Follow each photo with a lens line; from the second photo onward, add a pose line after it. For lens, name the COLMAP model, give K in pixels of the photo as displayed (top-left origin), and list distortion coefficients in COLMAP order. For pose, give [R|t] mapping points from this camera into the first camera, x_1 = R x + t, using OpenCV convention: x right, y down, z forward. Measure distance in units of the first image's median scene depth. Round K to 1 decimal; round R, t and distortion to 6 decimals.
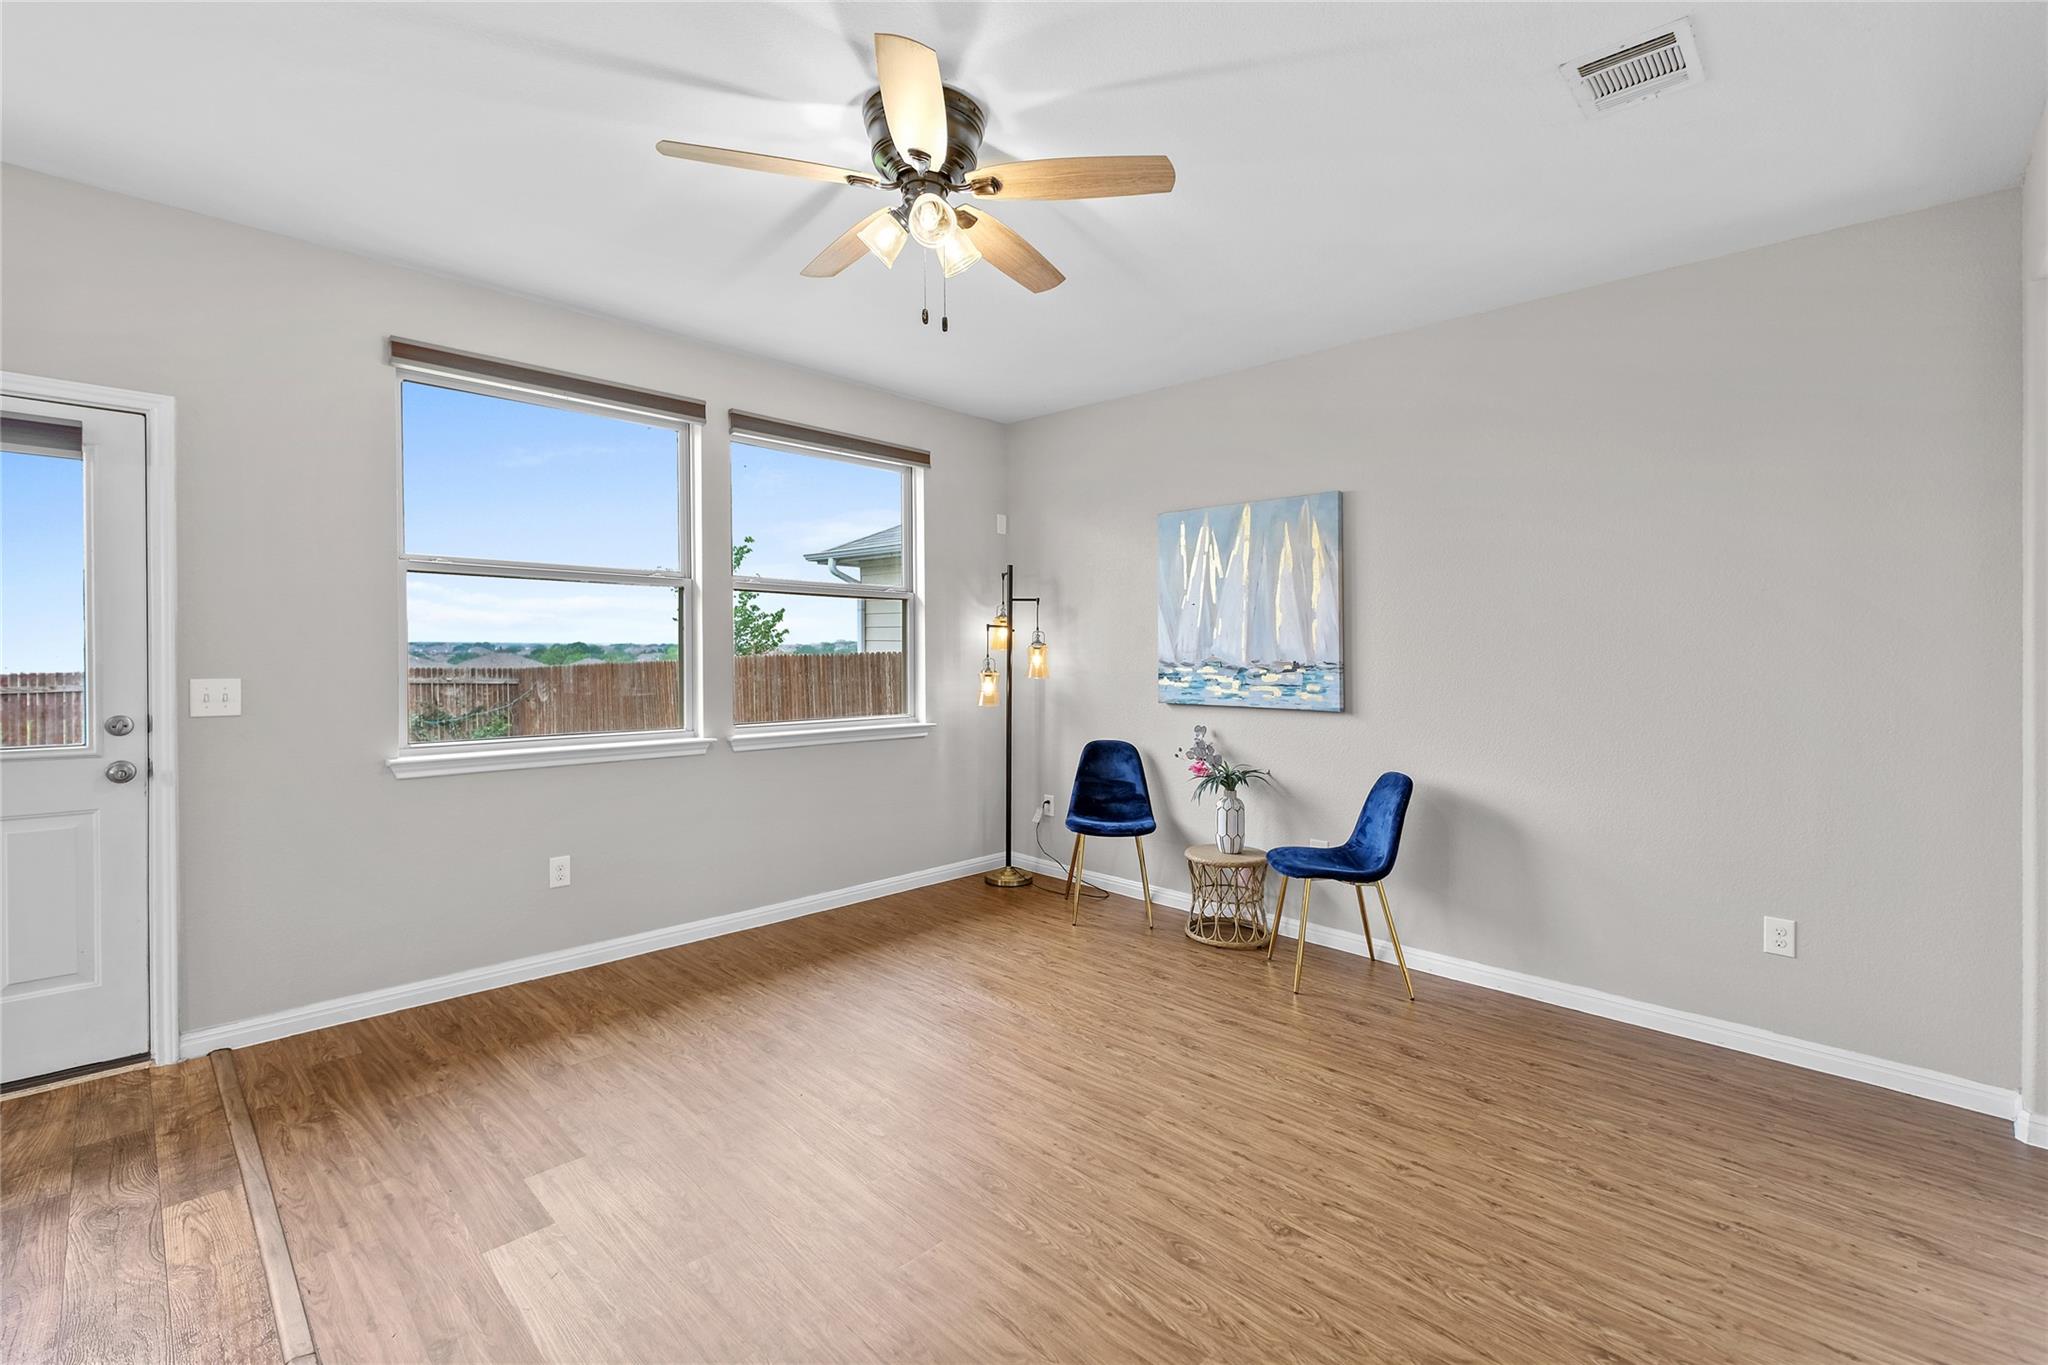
lens RADIAL K [[913.2, 0, 1052.9], [0, 913.2, 641.2], [0, 0, 1]] dist [-0.001700, 0.001880]
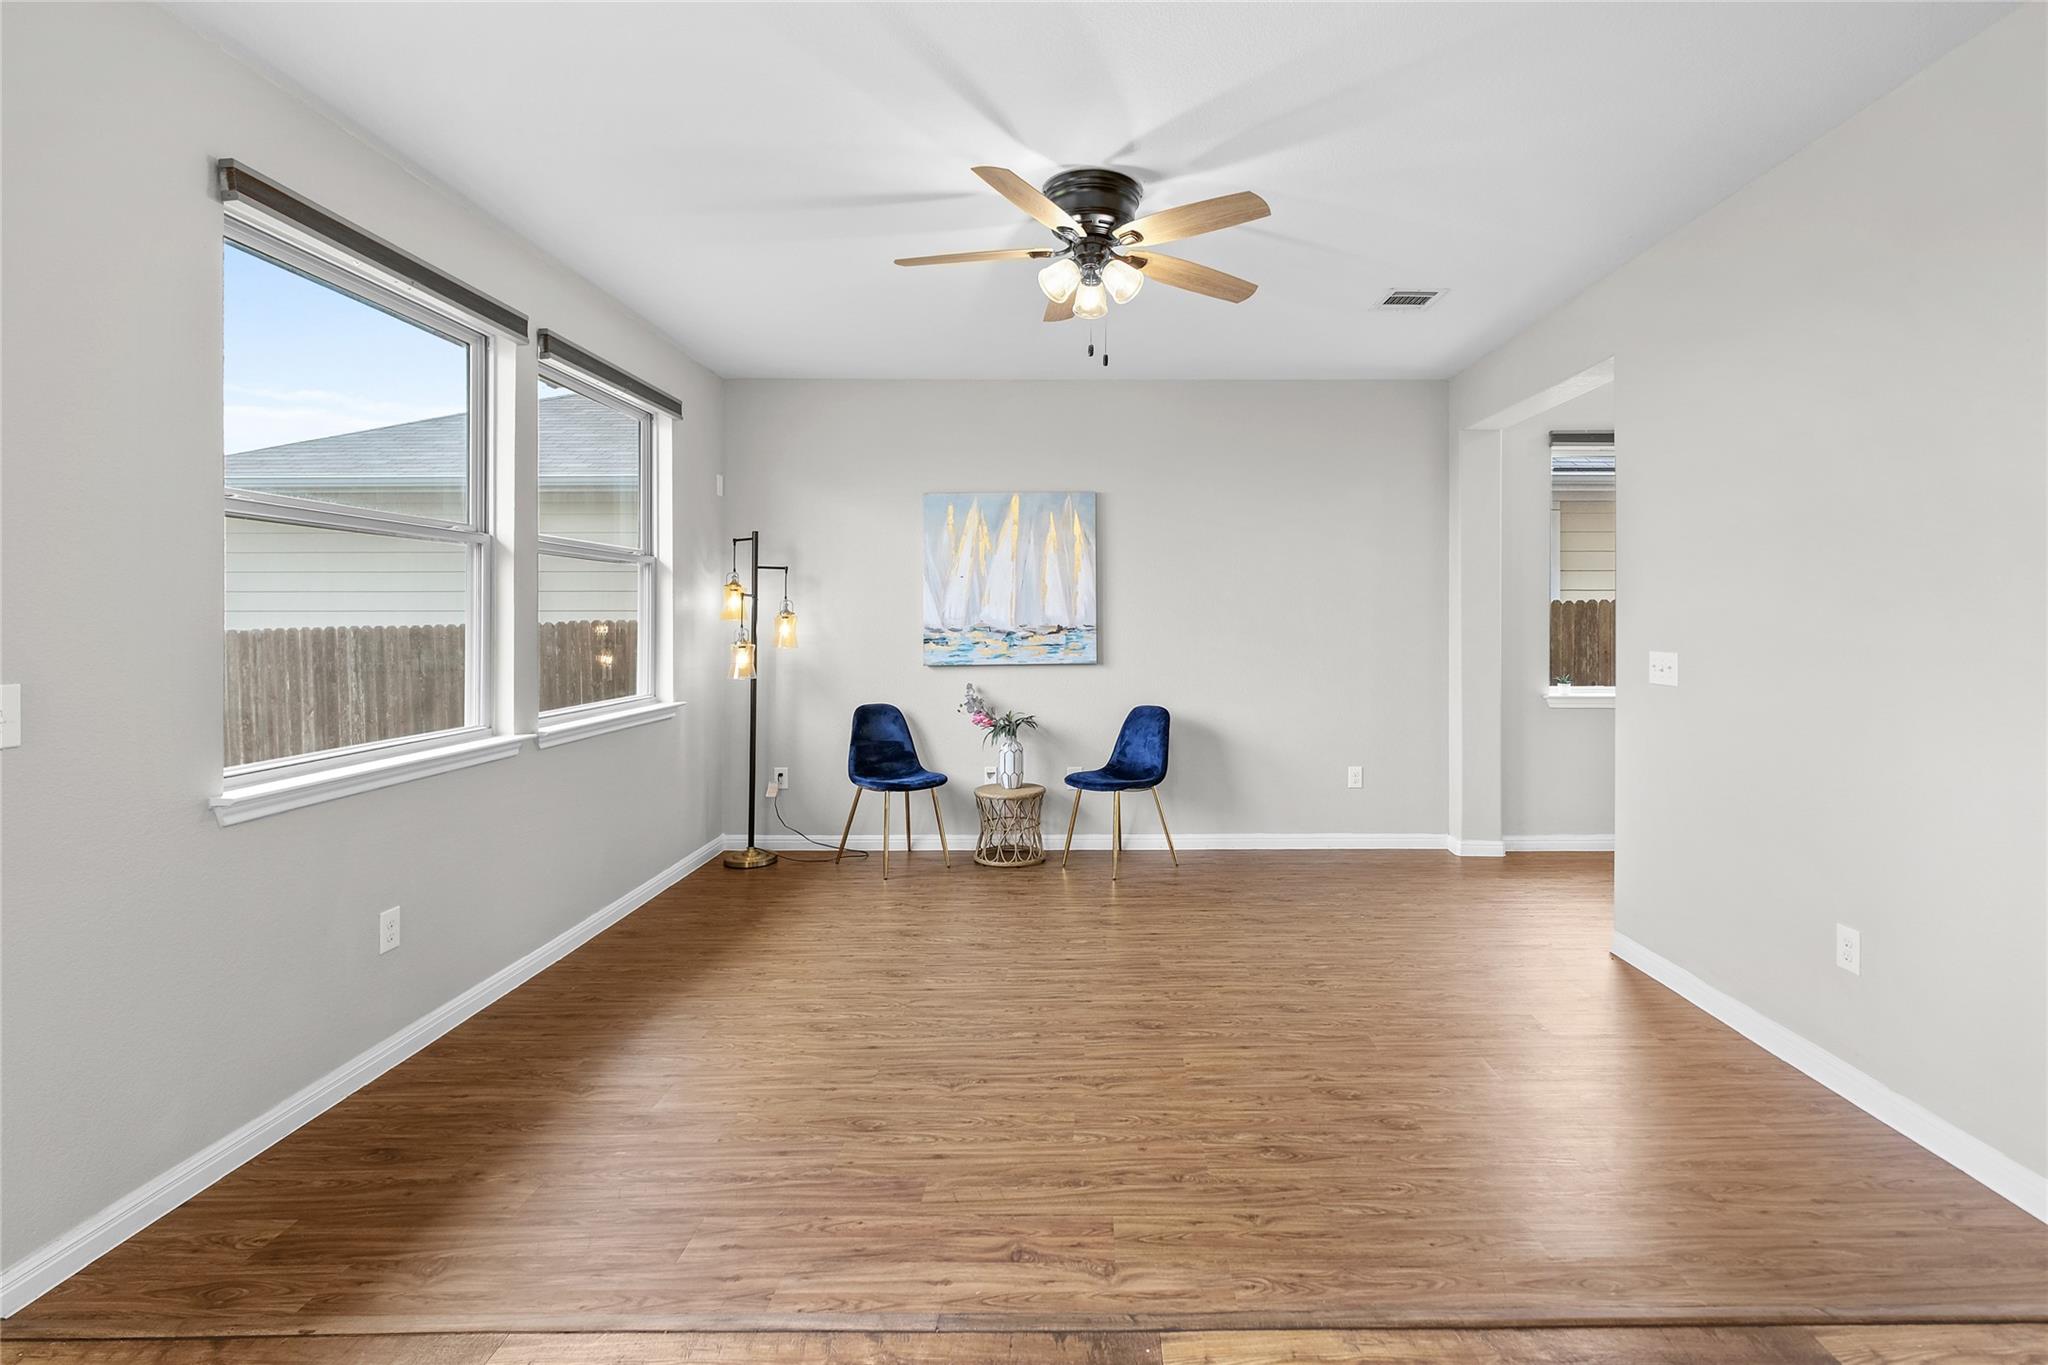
lens RADIAL K [[913.2, 0, 1147.0], [0, 913.2, 611.7], [0, 0, 1]] dist [-0.001700, 0.001880]
pose [[0.704287, -0.008585, 0.709863, -0.531040], [0.005231, 0.999962, 0.006904, -0.003882], [-0.709896, -0.001150, 0.704306, 0.045257]]
